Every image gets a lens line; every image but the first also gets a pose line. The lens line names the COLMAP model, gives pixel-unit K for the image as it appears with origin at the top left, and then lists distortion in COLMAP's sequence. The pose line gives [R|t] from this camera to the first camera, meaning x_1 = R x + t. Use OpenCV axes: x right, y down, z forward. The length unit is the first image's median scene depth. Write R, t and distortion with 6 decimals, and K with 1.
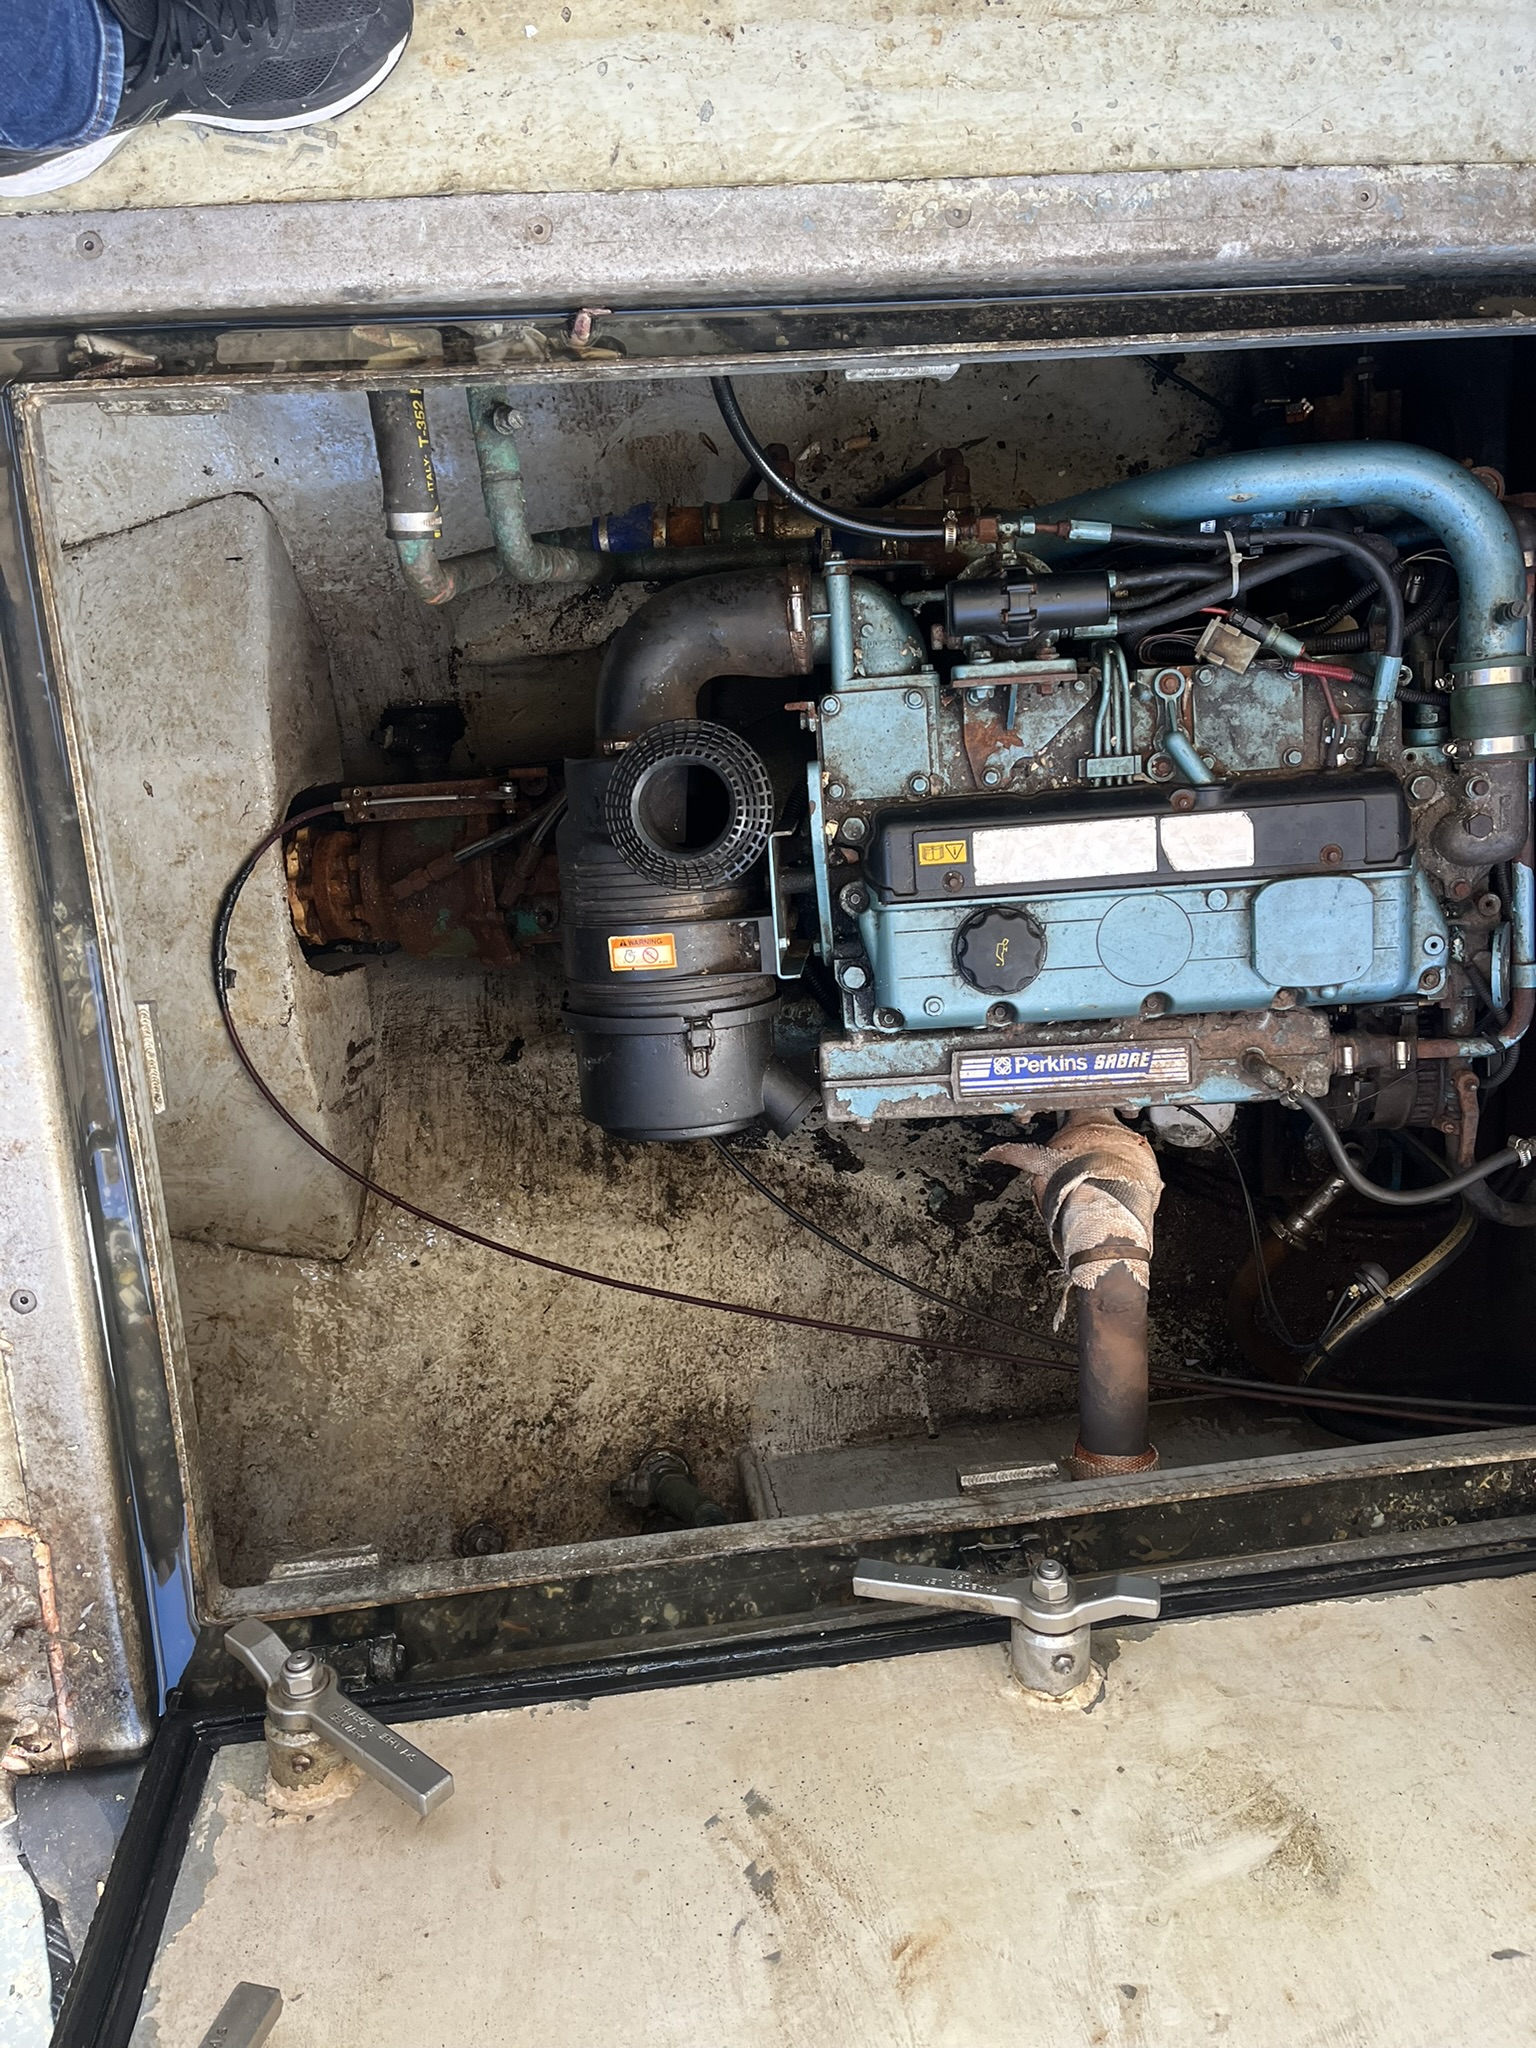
lens RADIAL K [[1590.8, 0, 765.5], [0, 1590.8, 1009.1], [0, 0, 1]] dist [0.050744, -0.090639]
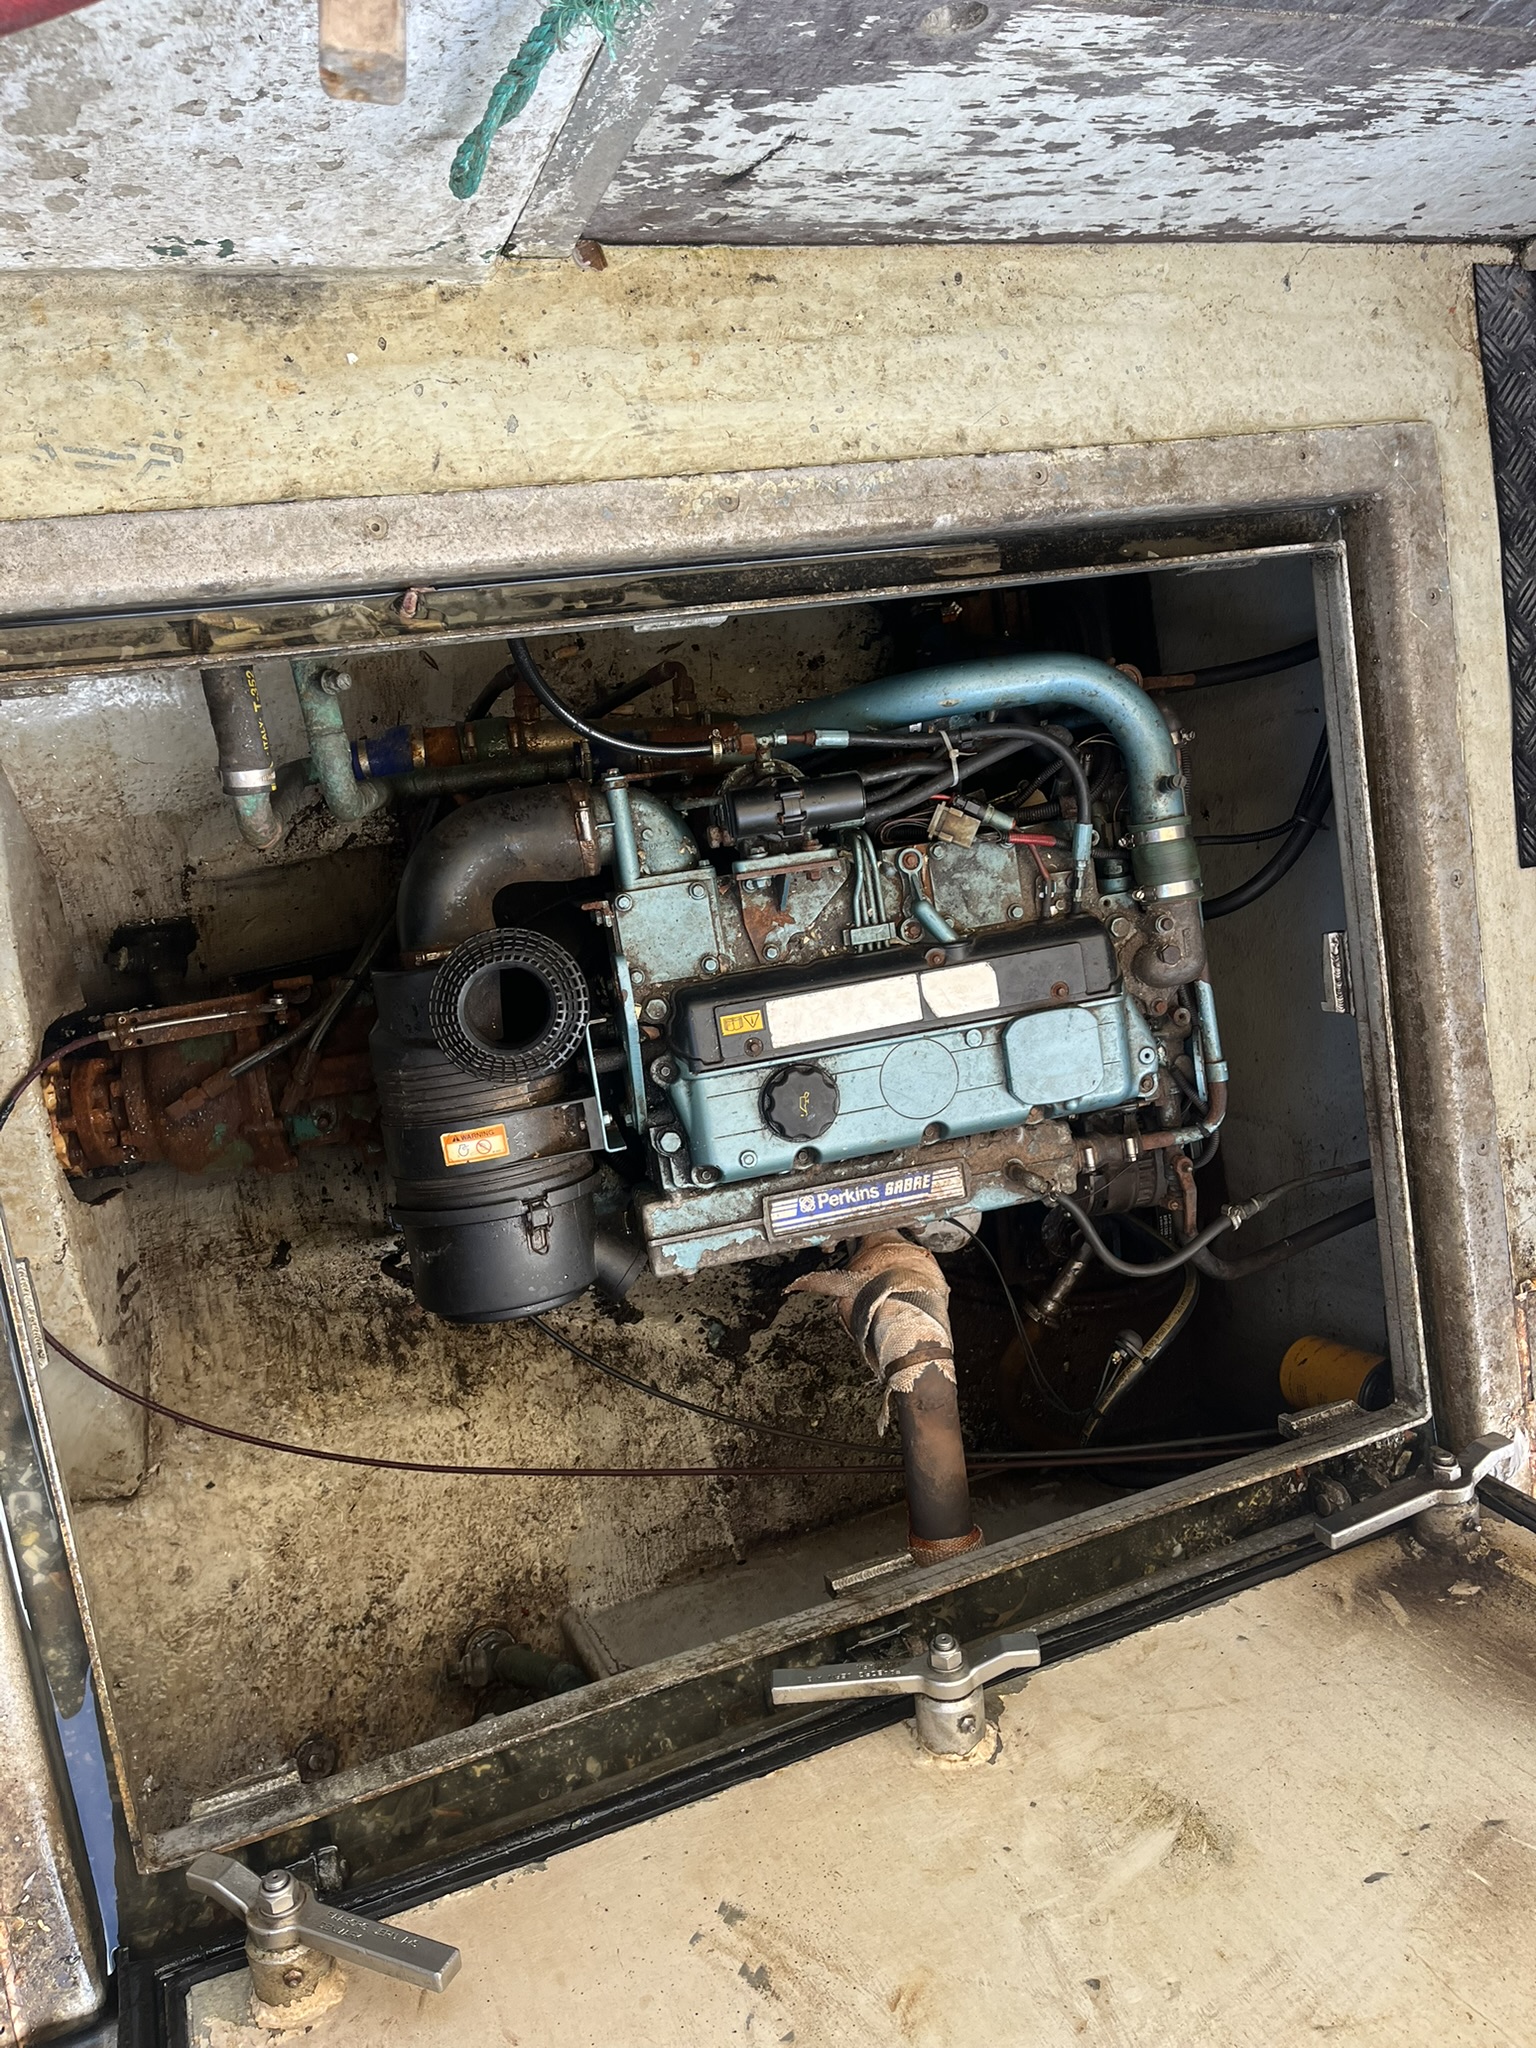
lens RADIAL K [[1590.8, 0, 789.2], [0, 1590.8, 1012.5], [0, 0, 1]] dist [0.050744, -0.090639]
pose [[0.963150, -0.107501, 0.246546, -0.136817], [0.127694, 0.989522, -0.067386, -0.026297], [-0.236718, 0.096386, 0.966786, -0.100692]]
